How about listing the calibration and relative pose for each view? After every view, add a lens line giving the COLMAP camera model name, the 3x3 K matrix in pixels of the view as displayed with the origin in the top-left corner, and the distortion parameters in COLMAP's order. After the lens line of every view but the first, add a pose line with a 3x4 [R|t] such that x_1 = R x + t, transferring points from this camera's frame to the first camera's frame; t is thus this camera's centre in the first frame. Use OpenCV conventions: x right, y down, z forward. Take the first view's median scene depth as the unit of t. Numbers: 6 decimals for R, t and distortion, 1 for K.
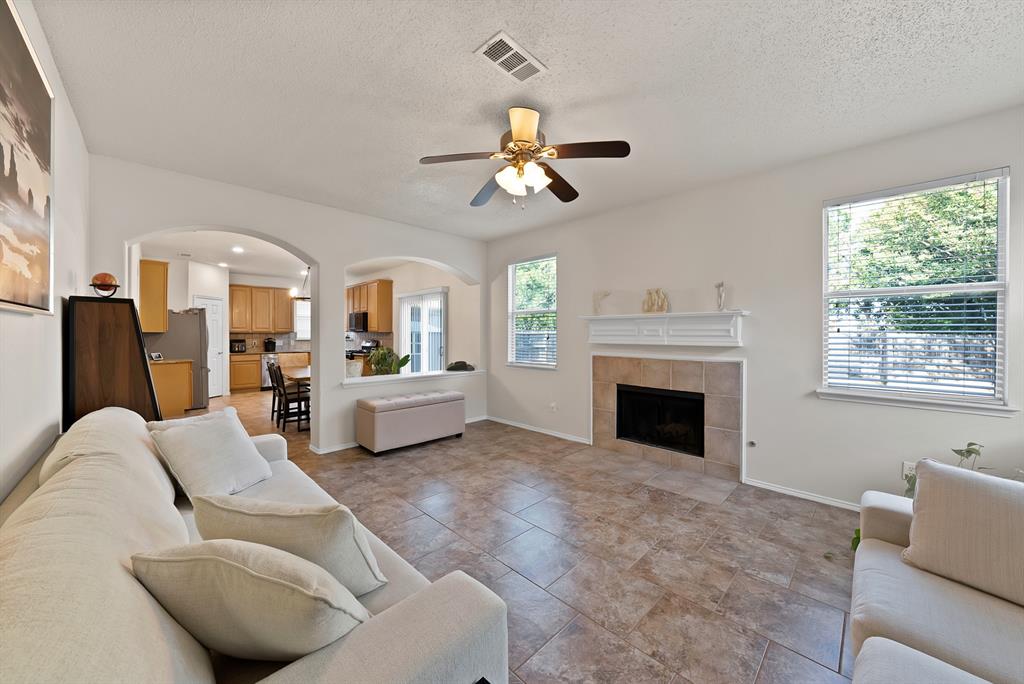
lens RADIAL K [[367.8, 0, 496.3], [0, 367.8, 336.5], [0, 0, 1]] dist [-0.019513, 0.002821]
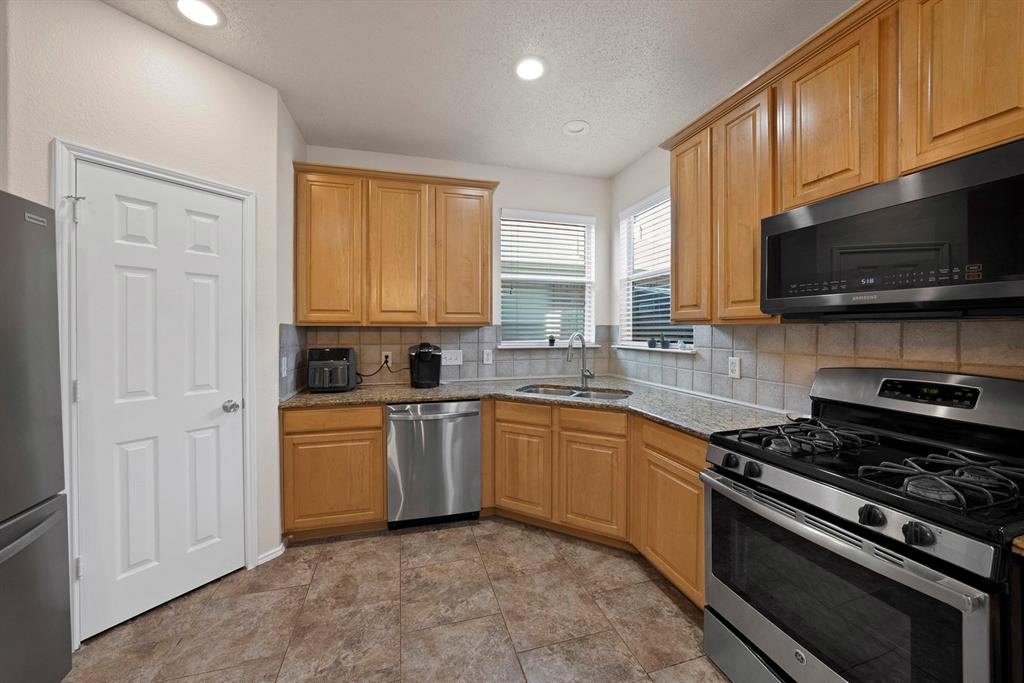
lens RADIAL K [[367.8, 0, 494.3], [0, 367.8, 333.7], [0, 0, 1]] dist [-0.019513, 0.002821]
pose [[0.864287, 0.009101, -0.502917, -0.930113], [-0.005107, 0.999944, 0.009319, -0.016973], [0.502974, -0.005486, 0.864284, 1.718569]]
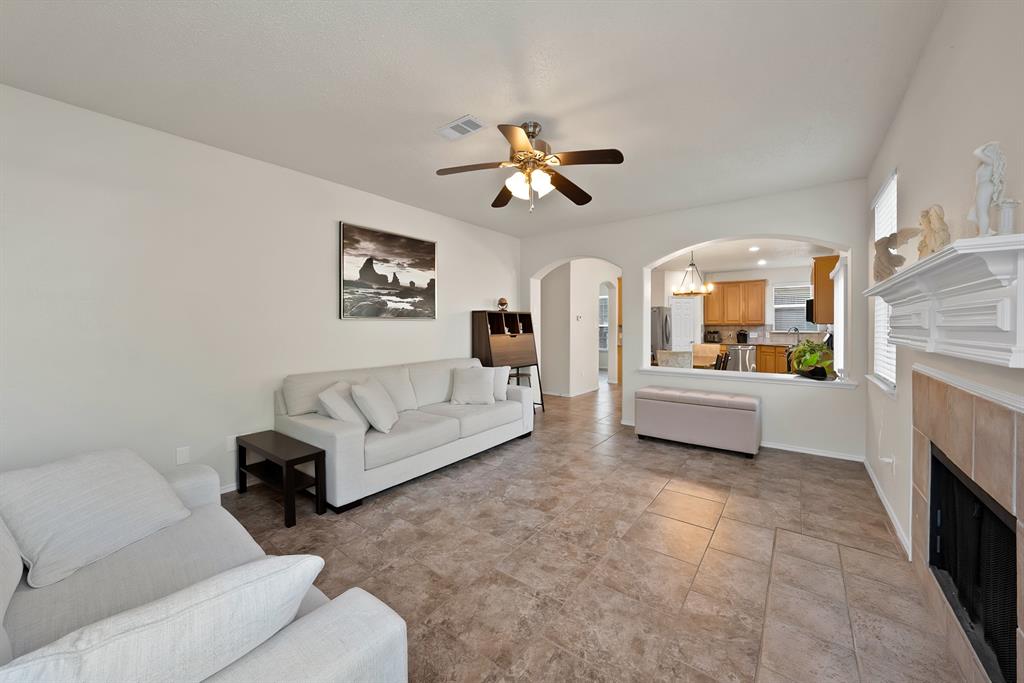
lens RADIAL K [[367.8, 0, 522.3], [0, 367.8, 330.9], [0, 0, 1]] dist [-0.019513, 0.002821]
pose [[0.167871, 0.010445, -0.985754, 0.685677], [-0.004764, 0.999941, 0.009784, -0.001750], [0.985797, 0.003053, 0.167911, 0.468578]]
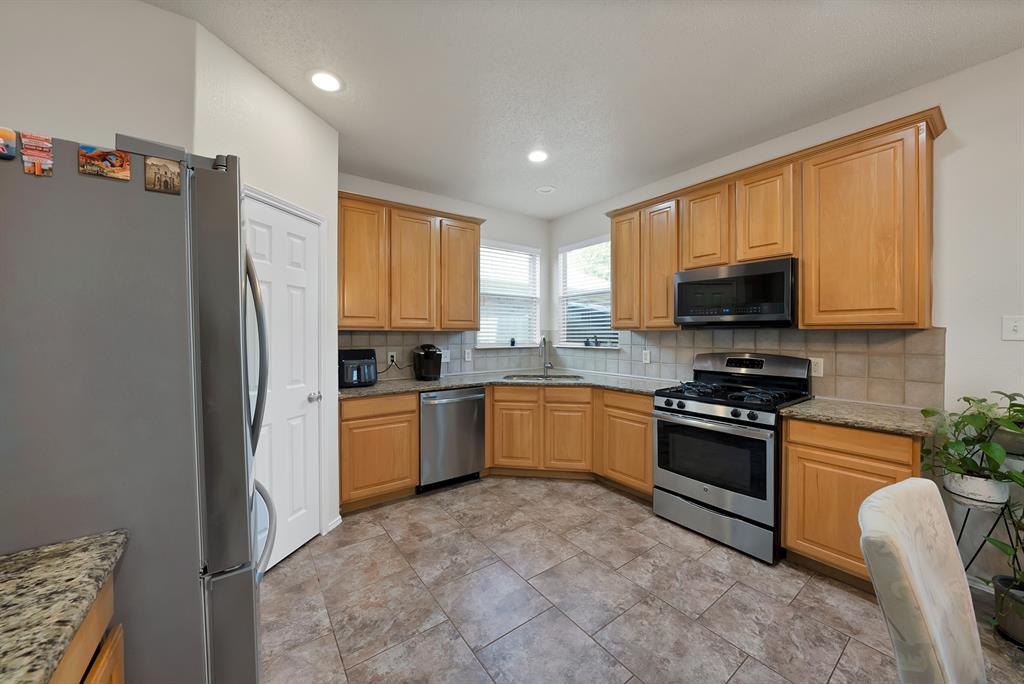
lens RADIAL K [[367.8, 0, 490.4], [0, 367.8, 336.5], [0, 0, 1]] dist [-0.019513, 0.002821]
pose [[0.983336, 0.005343, -0.181717, -1.100457], [-0.004763, 0.999982, 0.003633, -0.014087], [0.181733, -0.002707, 0.983344, 1.432693]]
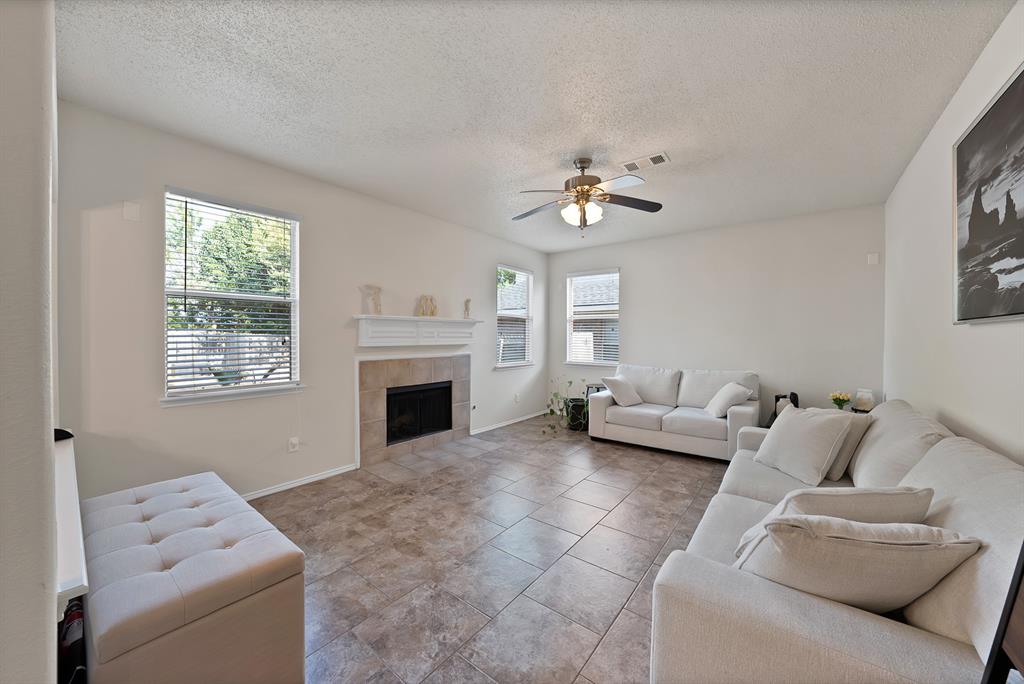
lens RADIAL K [[367.8, 0, 517.3], [0, 367.8, 338.0], [0, 0, 1]] dist [-0.019513, 0.002821]
pose [[-0.150467, -0.008526, 0.988578, -0.675895], [0.003904, 0.999950, 0.009218, -0.008193], [-0.988607, 0.005247, -0.150426, 0.836444]]
